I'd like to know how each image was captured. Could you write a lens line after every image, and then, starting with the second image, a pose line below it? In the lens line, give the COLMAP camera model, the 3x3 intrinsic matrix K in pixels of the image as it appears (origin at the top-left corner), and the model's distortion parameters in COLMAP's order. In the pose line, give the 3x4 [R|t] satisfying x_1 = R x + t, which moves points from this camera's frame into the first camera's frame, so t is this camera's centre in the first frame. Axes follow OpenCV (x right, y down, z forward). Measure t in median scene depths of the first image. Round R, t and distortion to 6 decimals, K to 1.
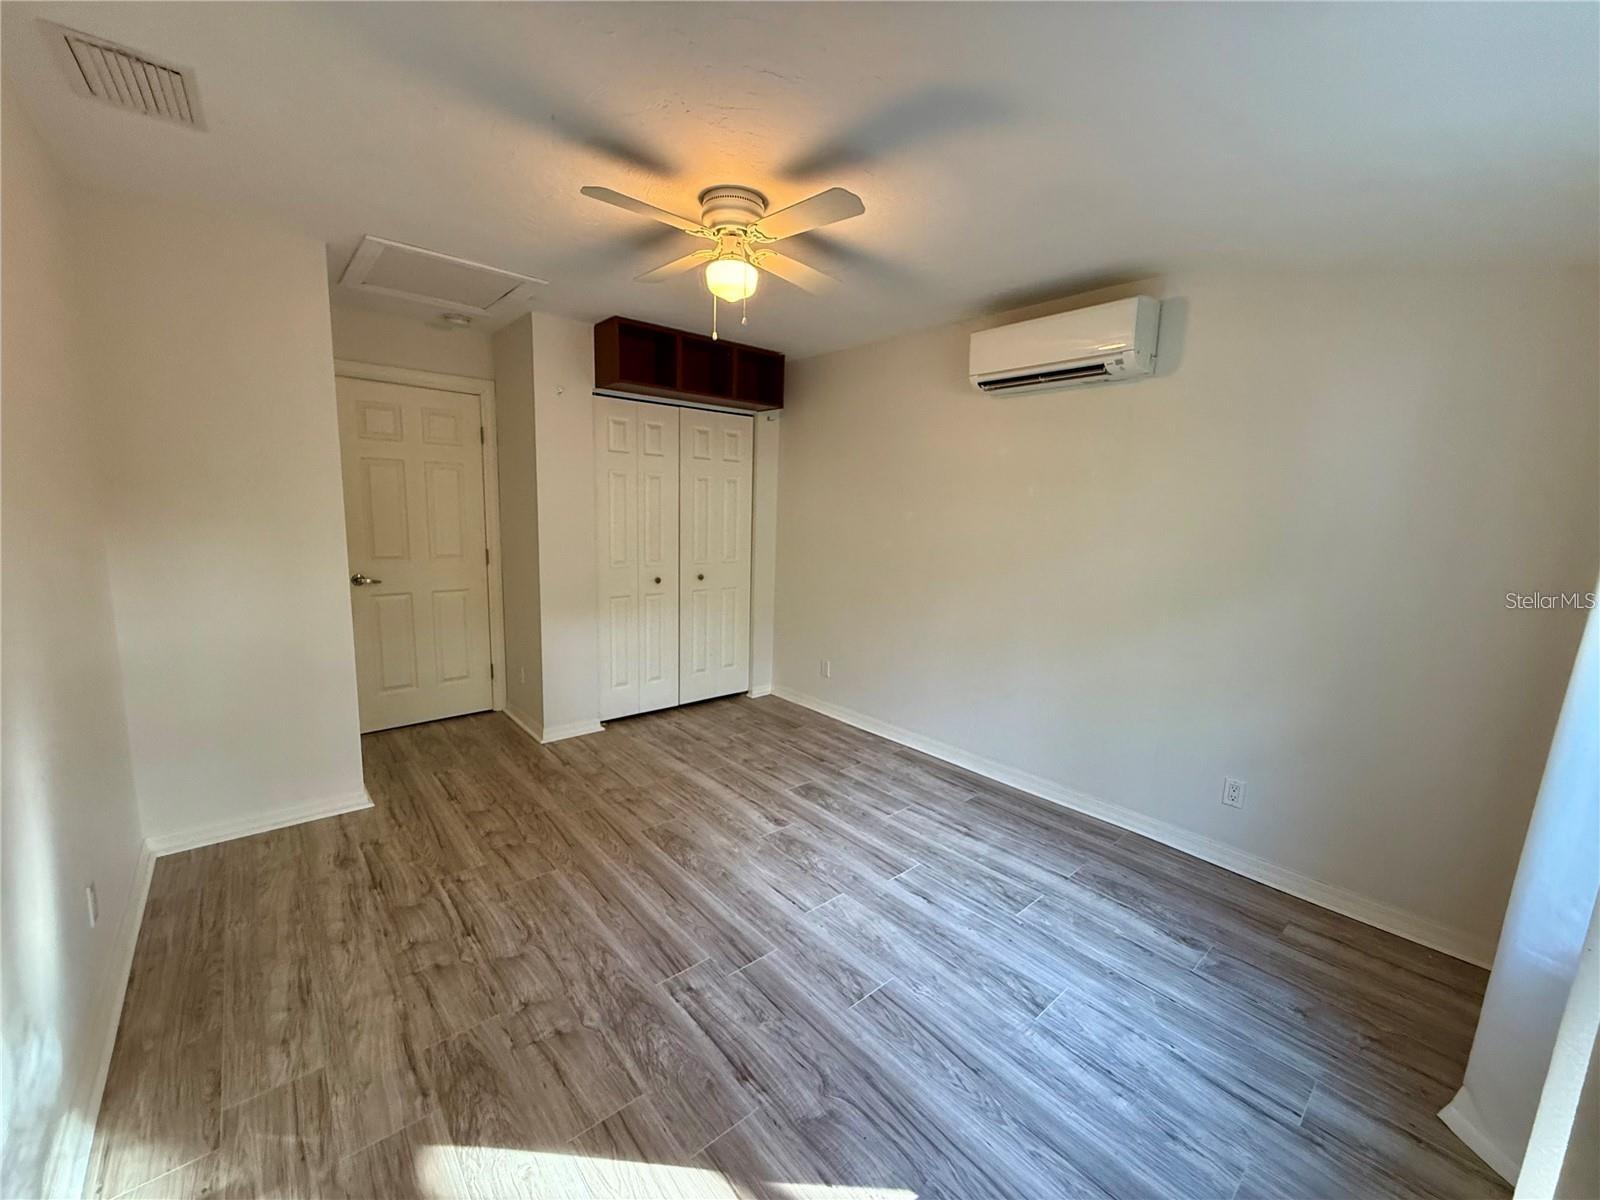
lens RADIAL K [[637.7, 0, 795.7], [0, 637.7, 600.9], [0, 0, 1]] dist [-0.000058, -0.000334]
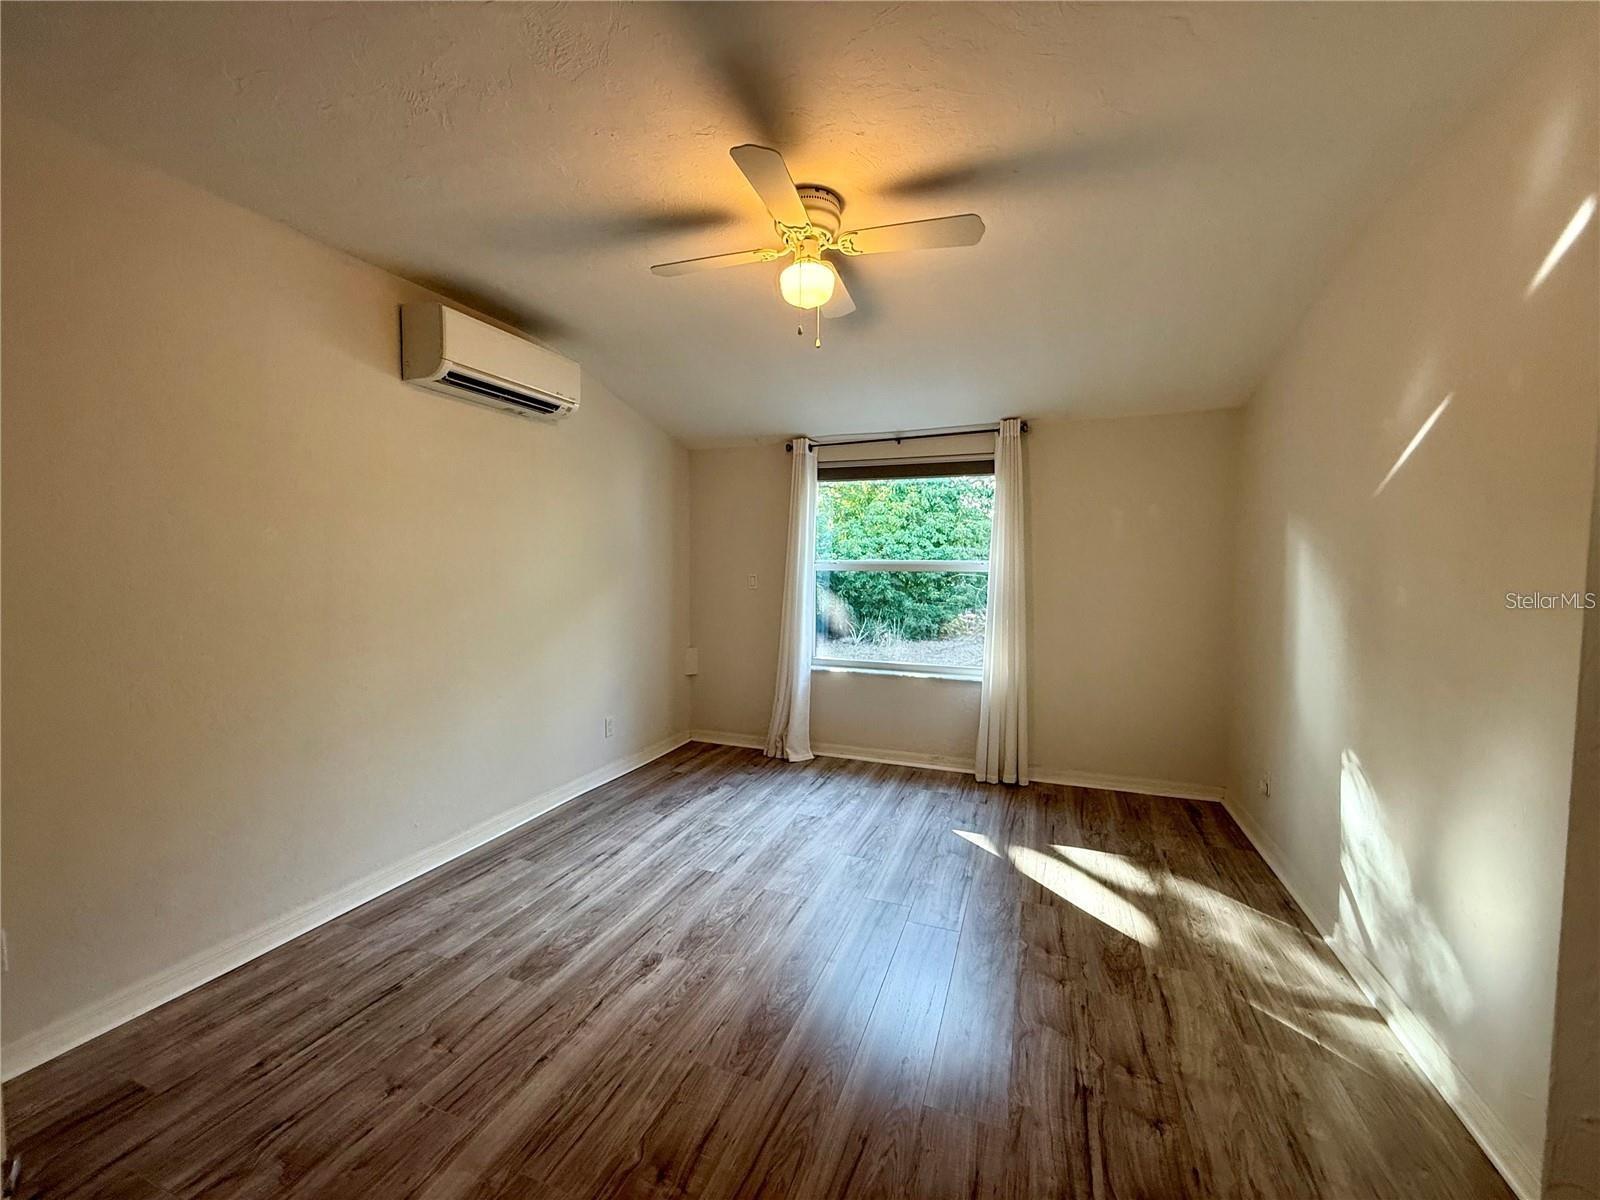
lens RADIAL K [[637.7, 0, 795.7], [0, 637.7, 600.9], [0, 0, 1]] dist [-0.000058, -0.000334]
pose [[-0.469713, -0.082572, 0.878949, -0.812181], [0.110856, 0.982219, 0.151515, -0.164451], [-0.875832, 0.168605, -0.452207, 1.295245]]
